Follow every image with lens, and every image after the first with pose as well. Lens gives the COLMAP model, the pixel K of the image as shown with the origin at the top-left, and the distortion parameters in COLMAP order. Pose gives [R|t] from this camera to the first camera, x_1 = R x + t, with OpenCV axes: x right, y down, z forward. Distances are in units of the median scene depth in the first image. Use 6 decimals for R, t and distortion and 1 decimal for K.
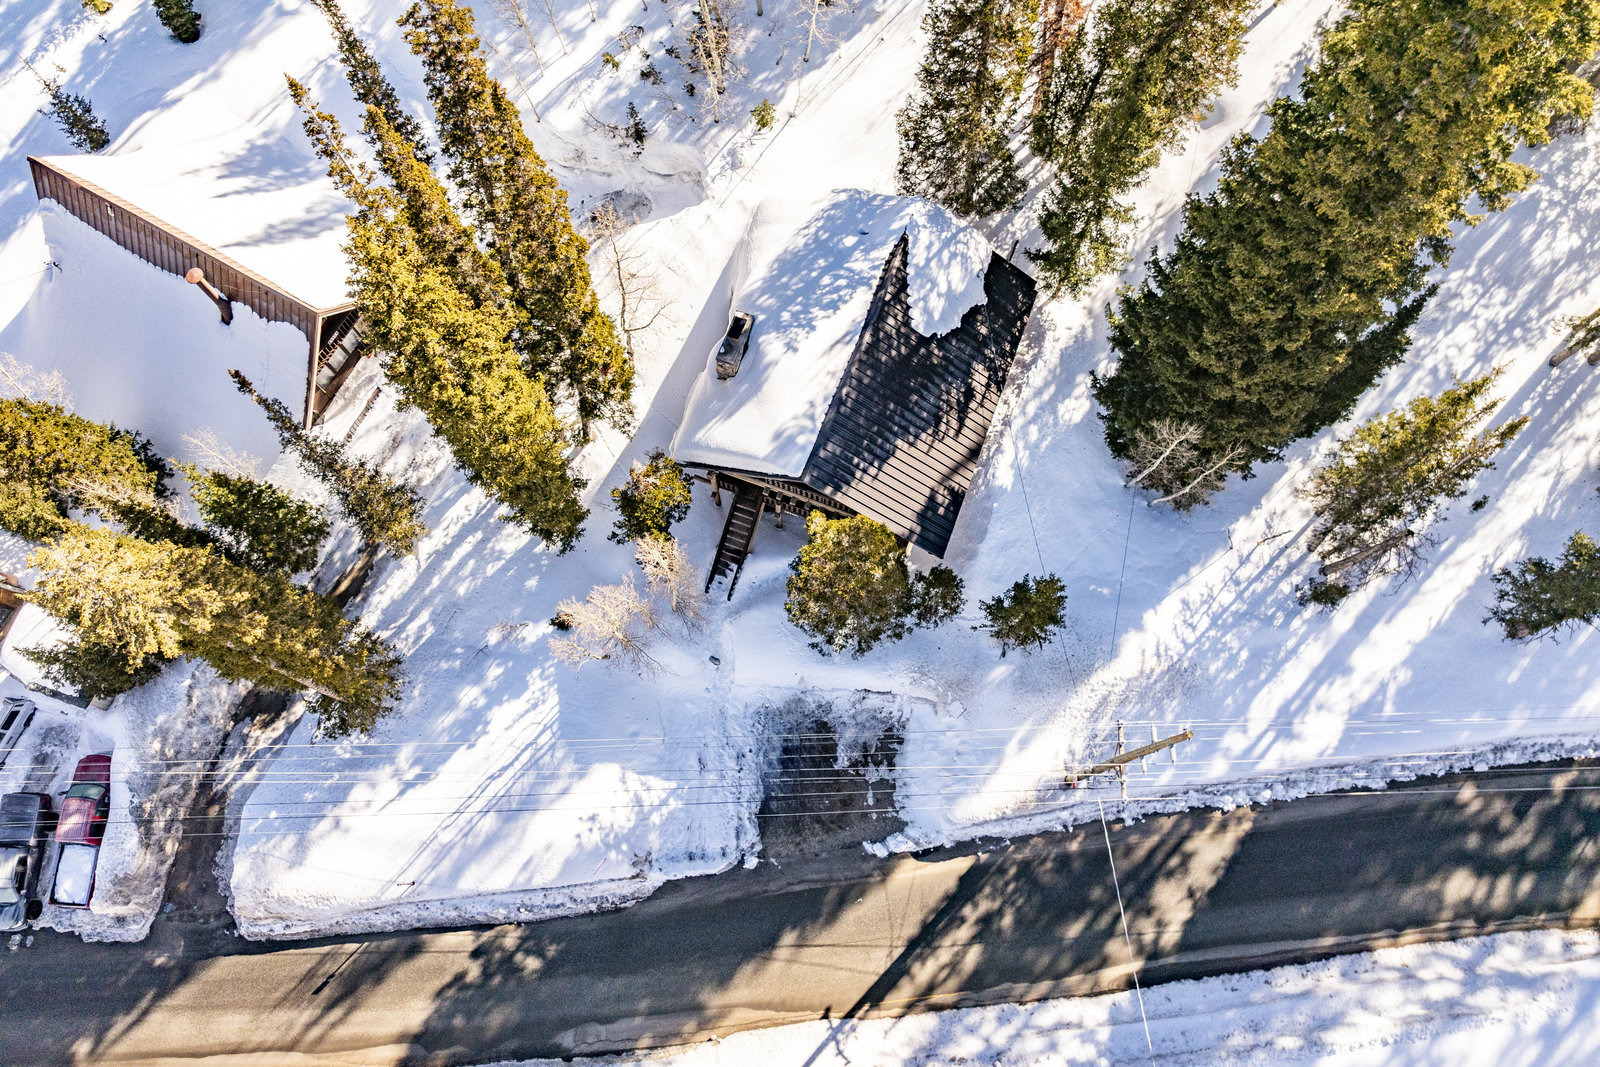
lens RADIAL K [[1141.2, 0, 775.4], [0, 1141.2, 533.5], [0, 0, 1]] dist [-0.039559, 0.002384]
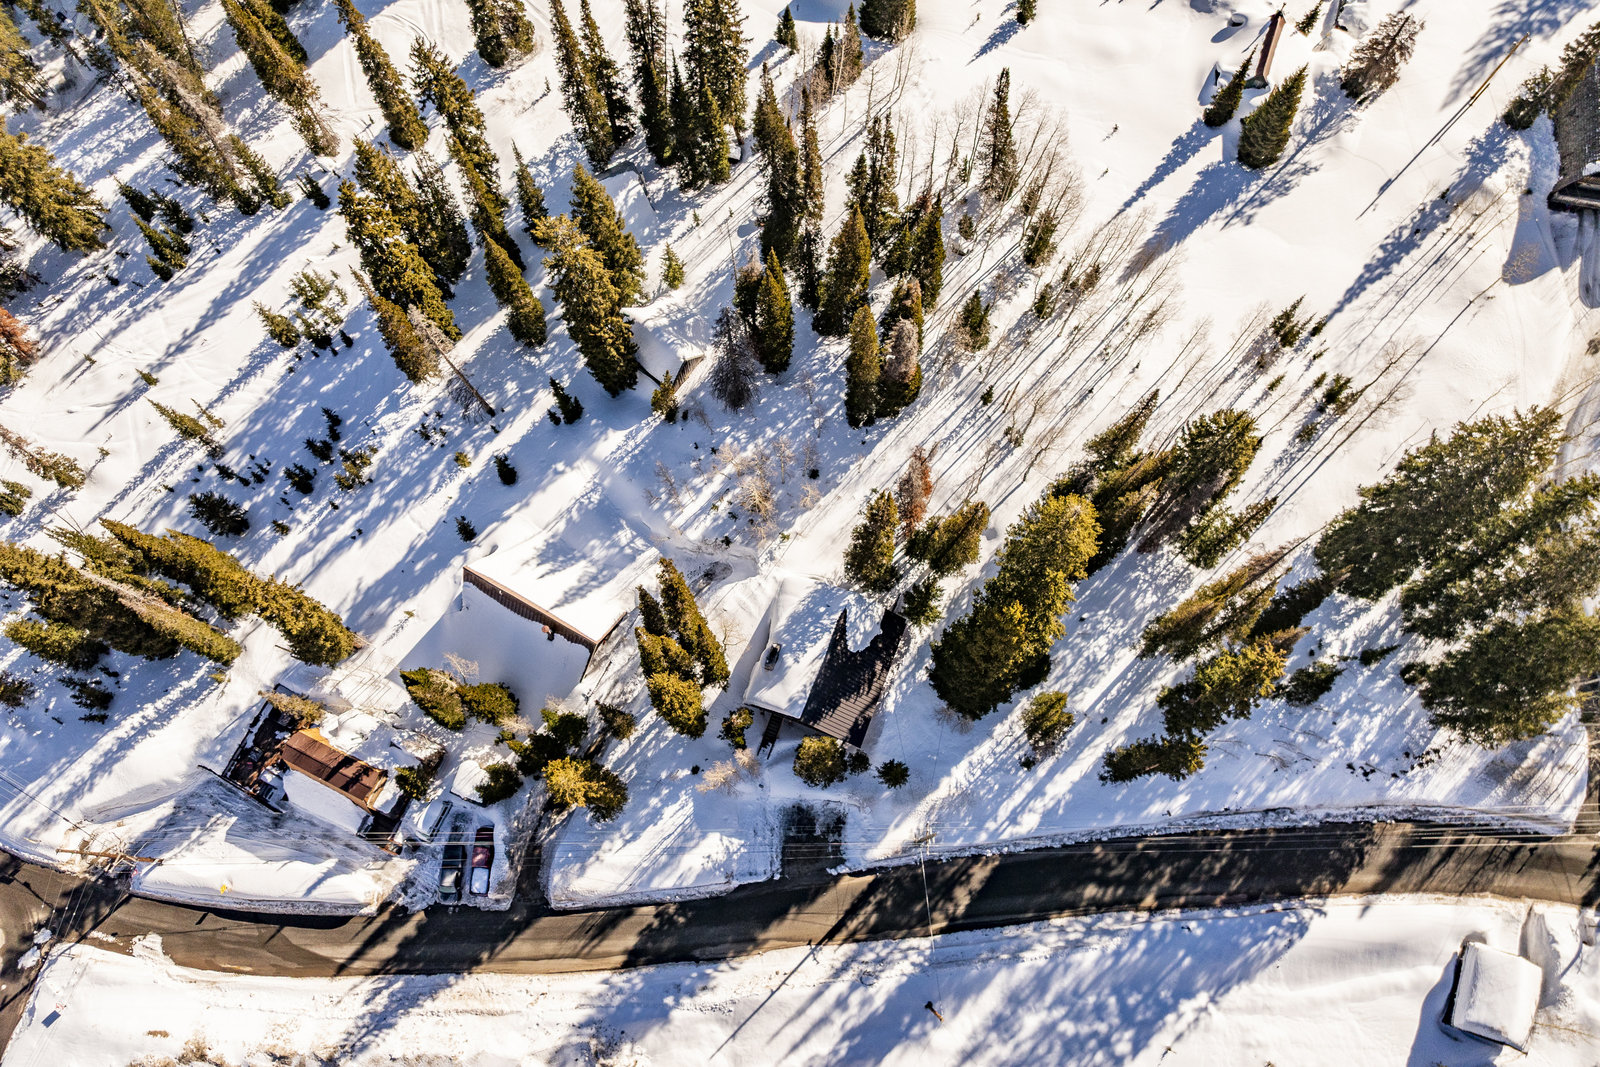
lens RADIAL K [[1141.2, 0, 775.4], [0, 1141.2, 533.5], [0, 0, 1]] dist [-0.039559, 0.002384]
pose [[0.999951, 0.008190, -0.005589, -0.017837], [-0.008259, 0.999888, -0.012450, -0.373283], [0.005486, 0.012496, 0.999907, -1.298383]]
